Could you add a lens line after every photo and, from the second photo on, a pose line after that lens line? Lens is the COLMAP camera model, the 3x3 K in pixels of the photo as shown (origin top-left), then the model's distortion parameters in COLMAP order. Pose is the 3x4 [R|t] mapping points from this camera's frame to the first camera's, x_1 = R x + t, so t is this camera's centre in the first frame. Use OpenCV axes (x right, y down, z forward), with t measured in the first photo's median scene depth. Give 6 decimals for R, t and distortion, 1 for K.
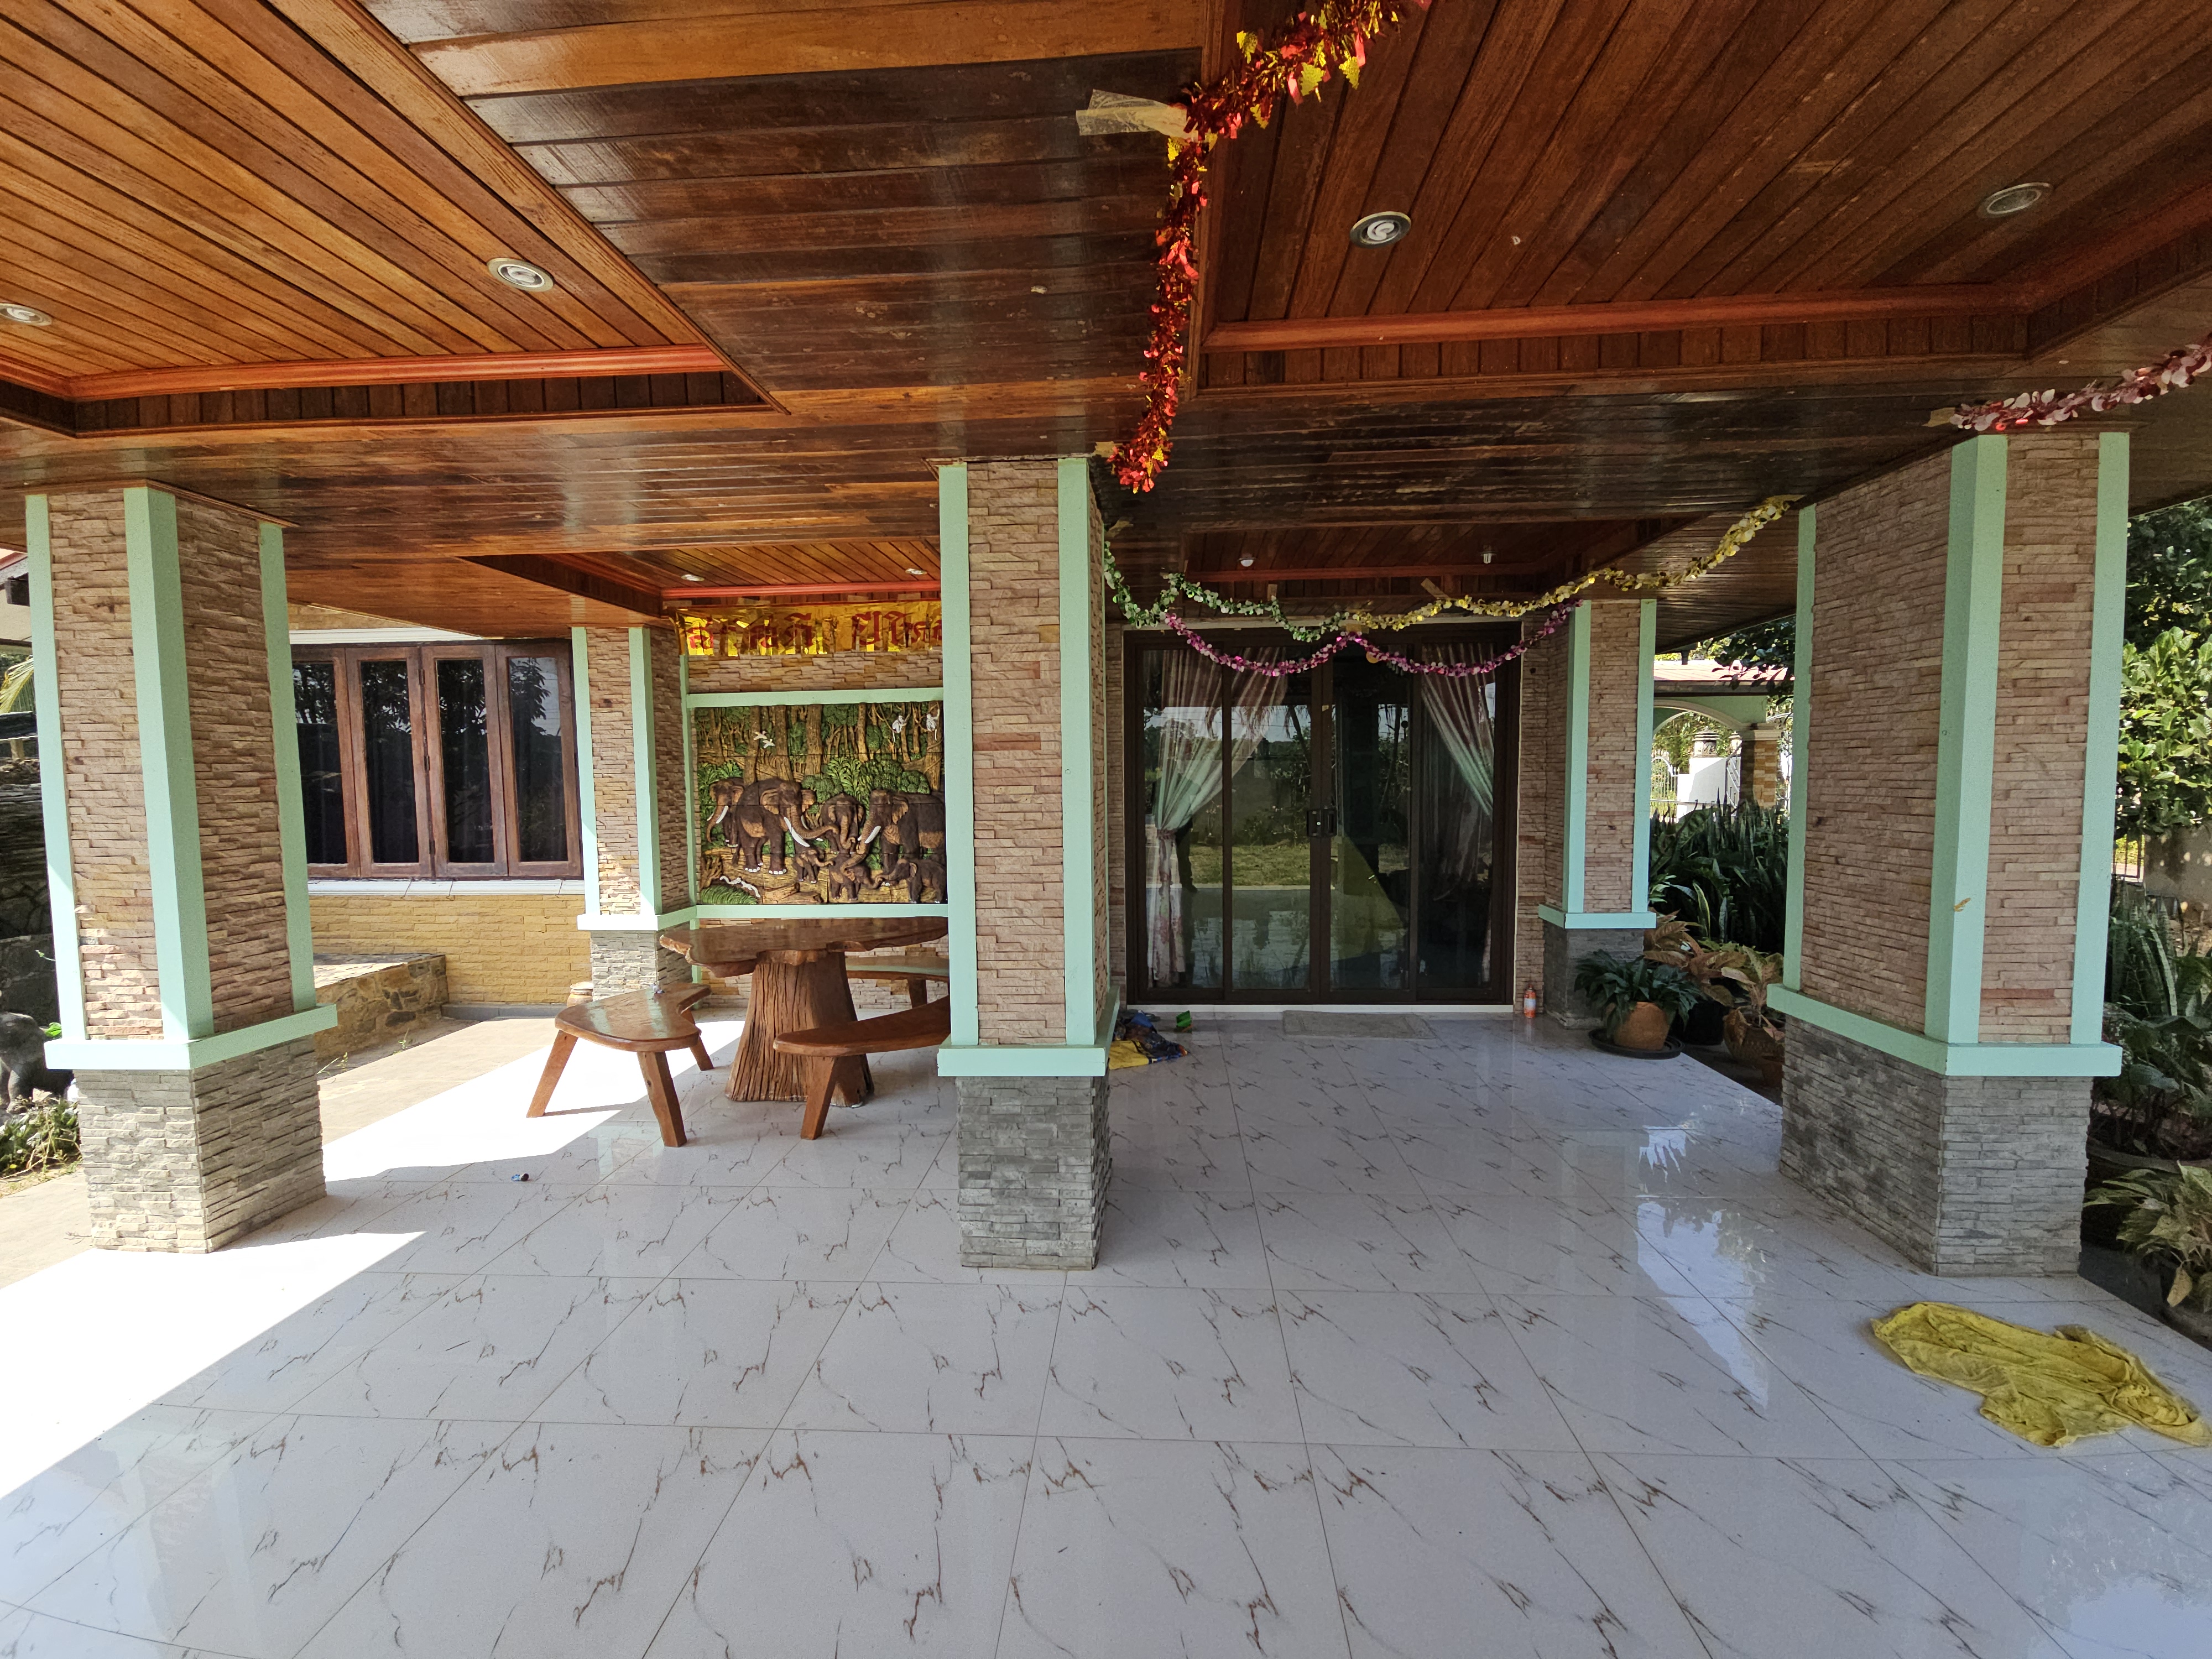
lens RADIAL K [[893.7, 0, 1115.6], [0, 893.7, 830.5], [0, 0, 1]] dist [0.012978, -0.013824]
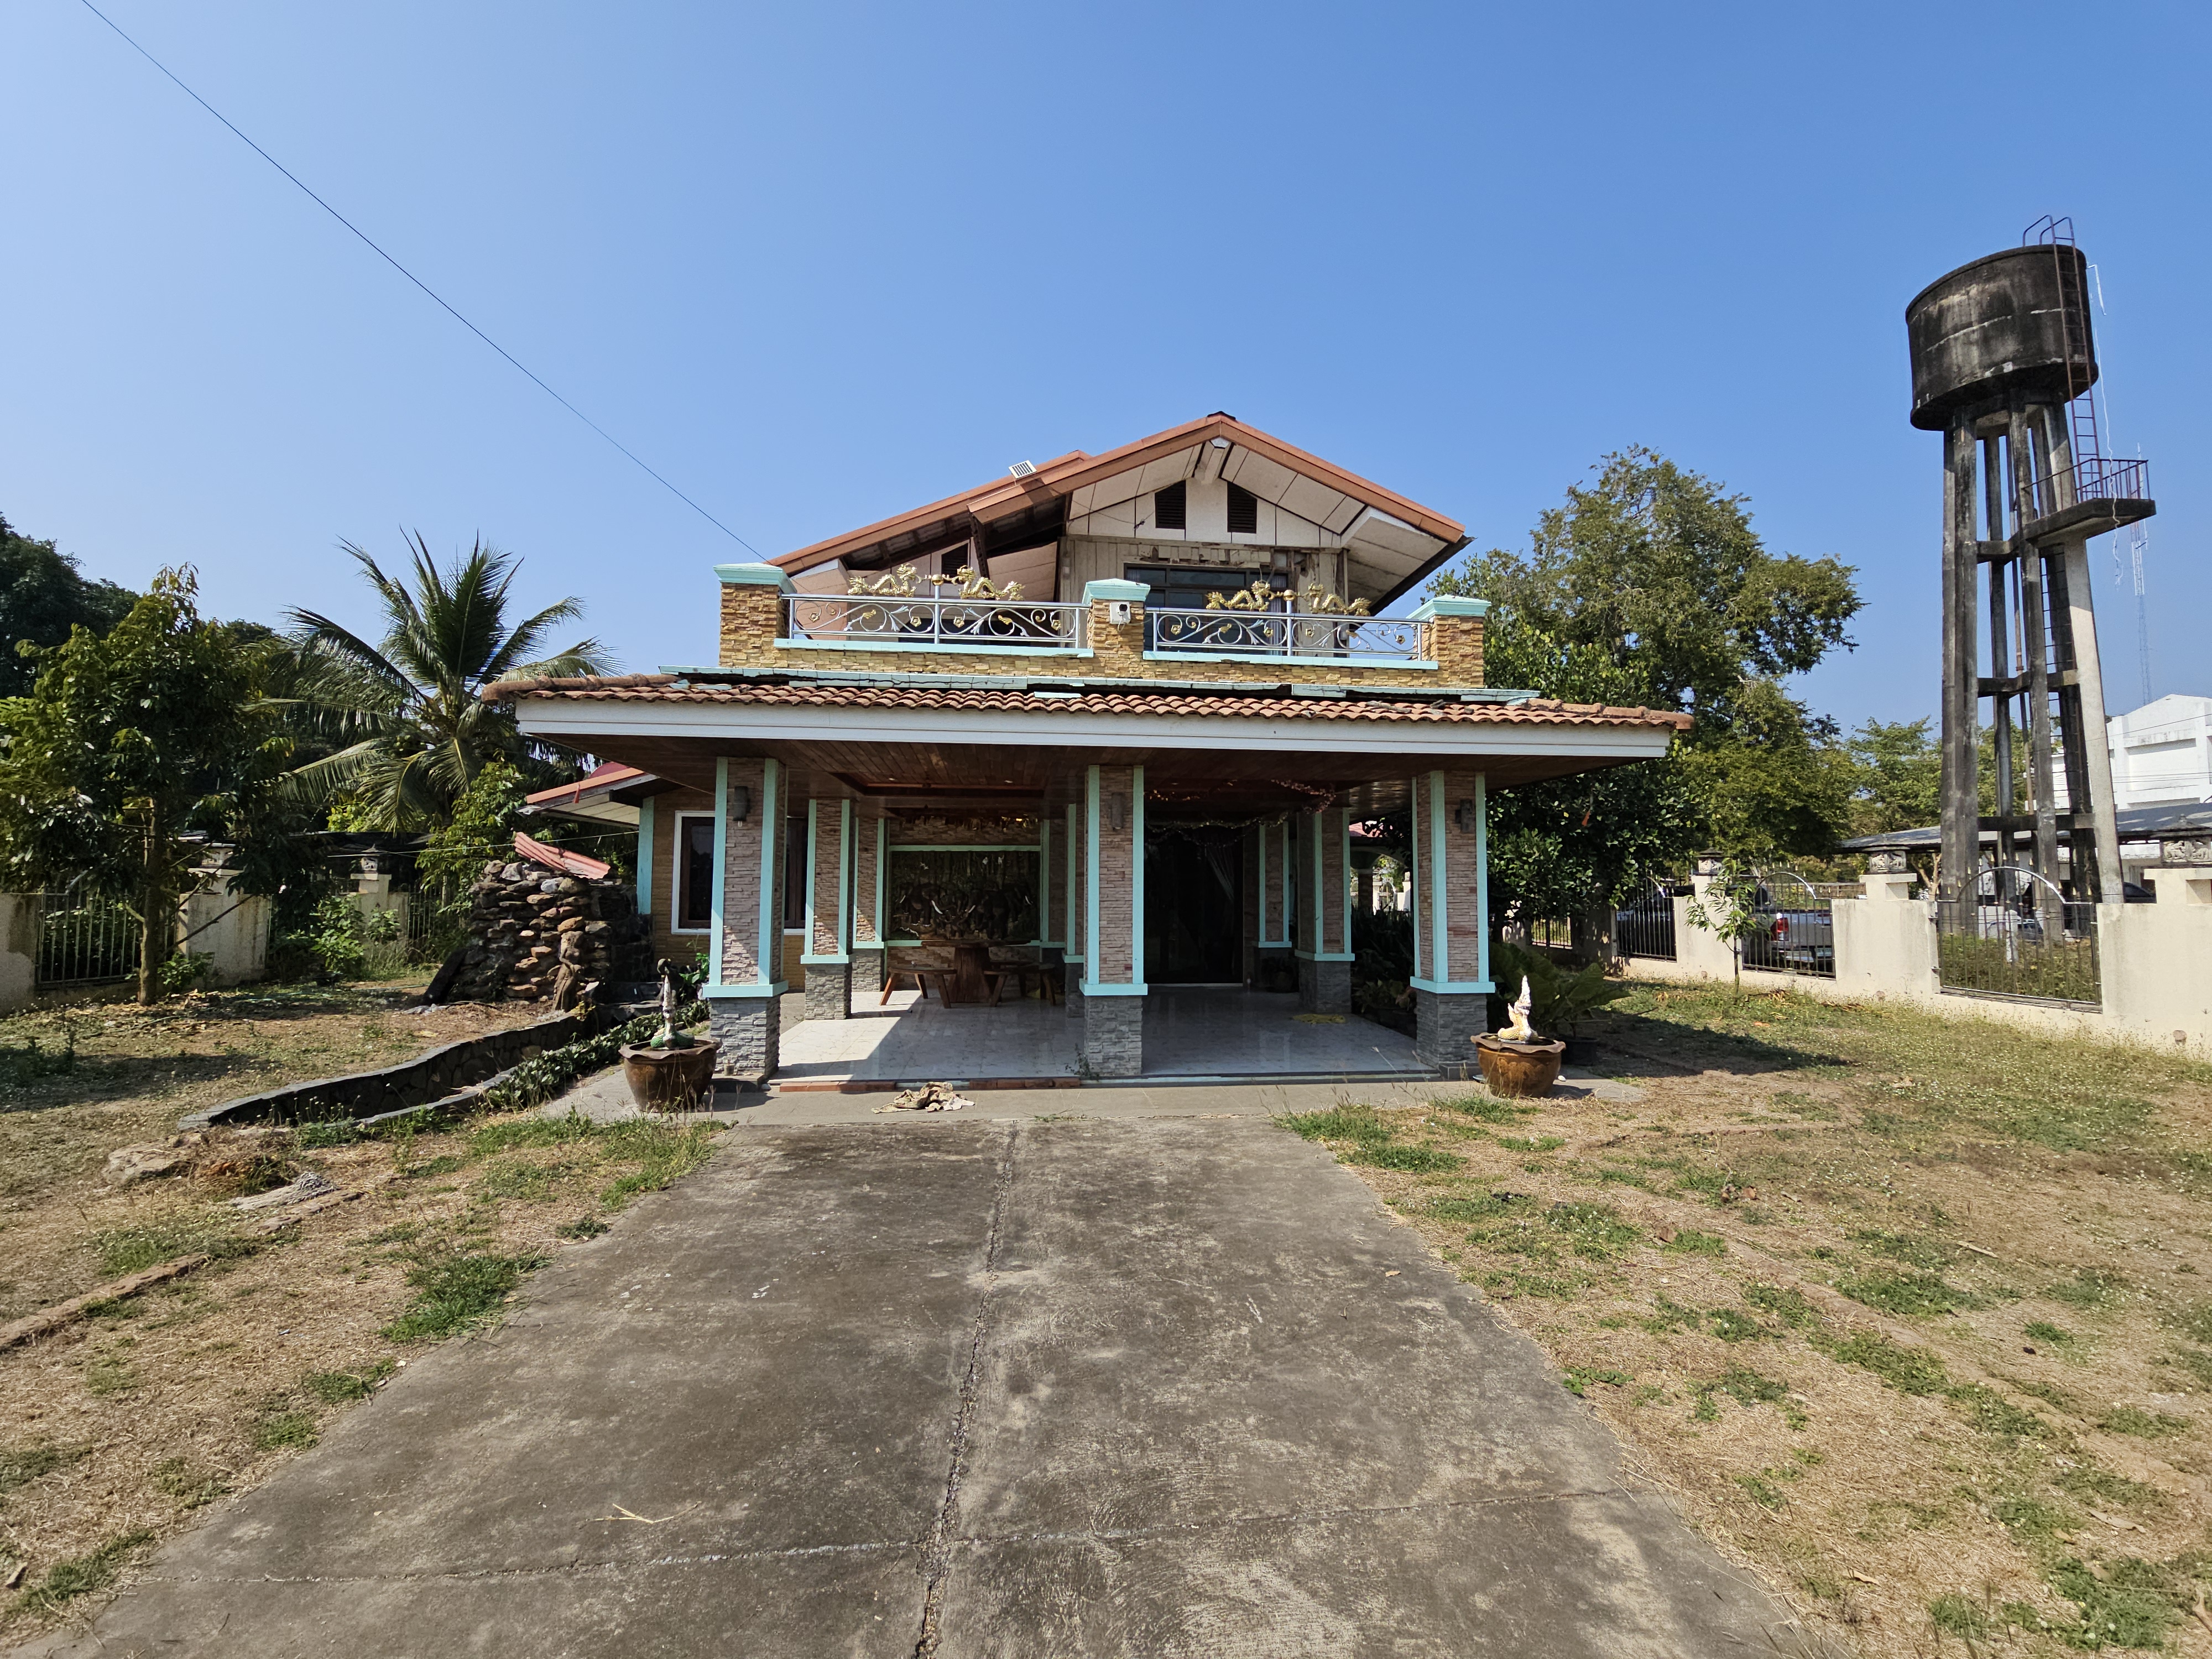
lens RADIAL K [[893.7, 0, 1115.6], [0, 893.7, 830.5], [0, 0, 1]] dist [0.012978, -0.013824]
pose [[0.986182, 0.027816, 0.163313, -0.311127], [-0.006820, 0.991784, -0.127741, 0.102610], [-0.165524, 0.124862, 0.978269, -1.401849]]
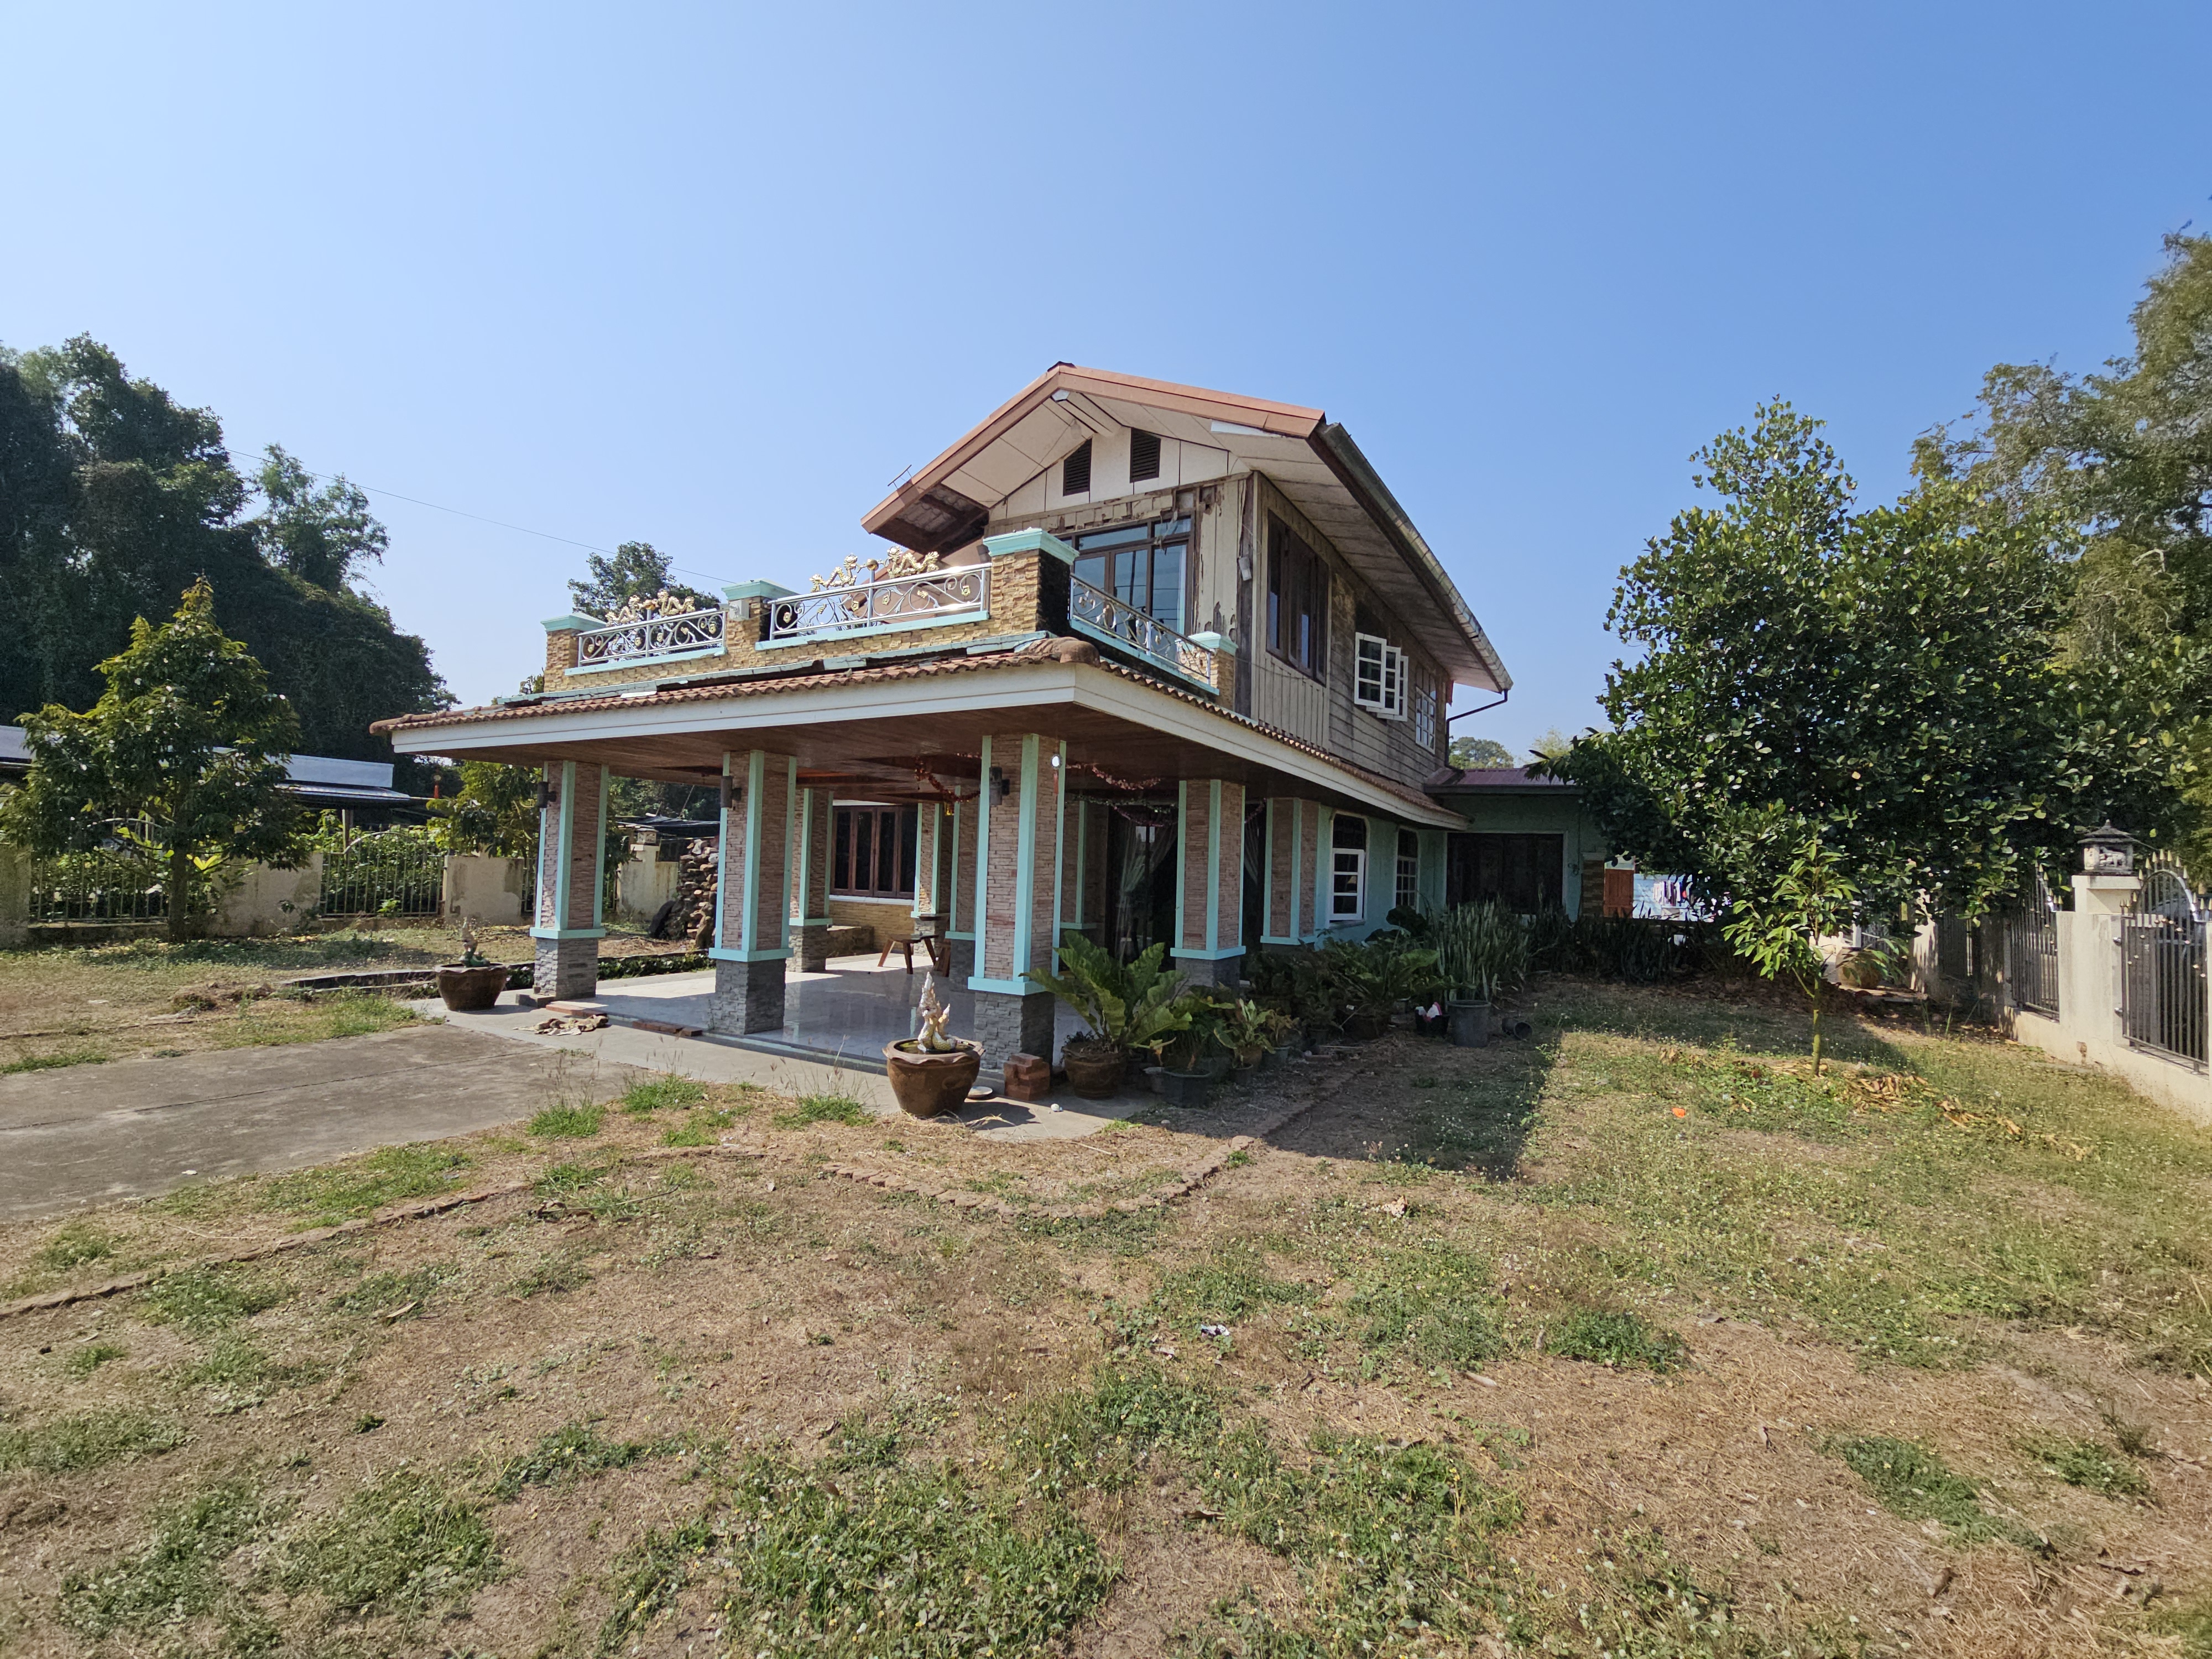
lens RADIAL K [[893.7, 0, 1115.6], [0, 893.7, 830.5], [0, 0, 1]] dist [0.012978, -0.013824]
pose [[0.898689, 0.022013, -0.438034, 1.100720], [-0.067686, 0.993736, -0.088928, 0.052982], [0.433332, 0.109567, 0.894549, -1.131993]]
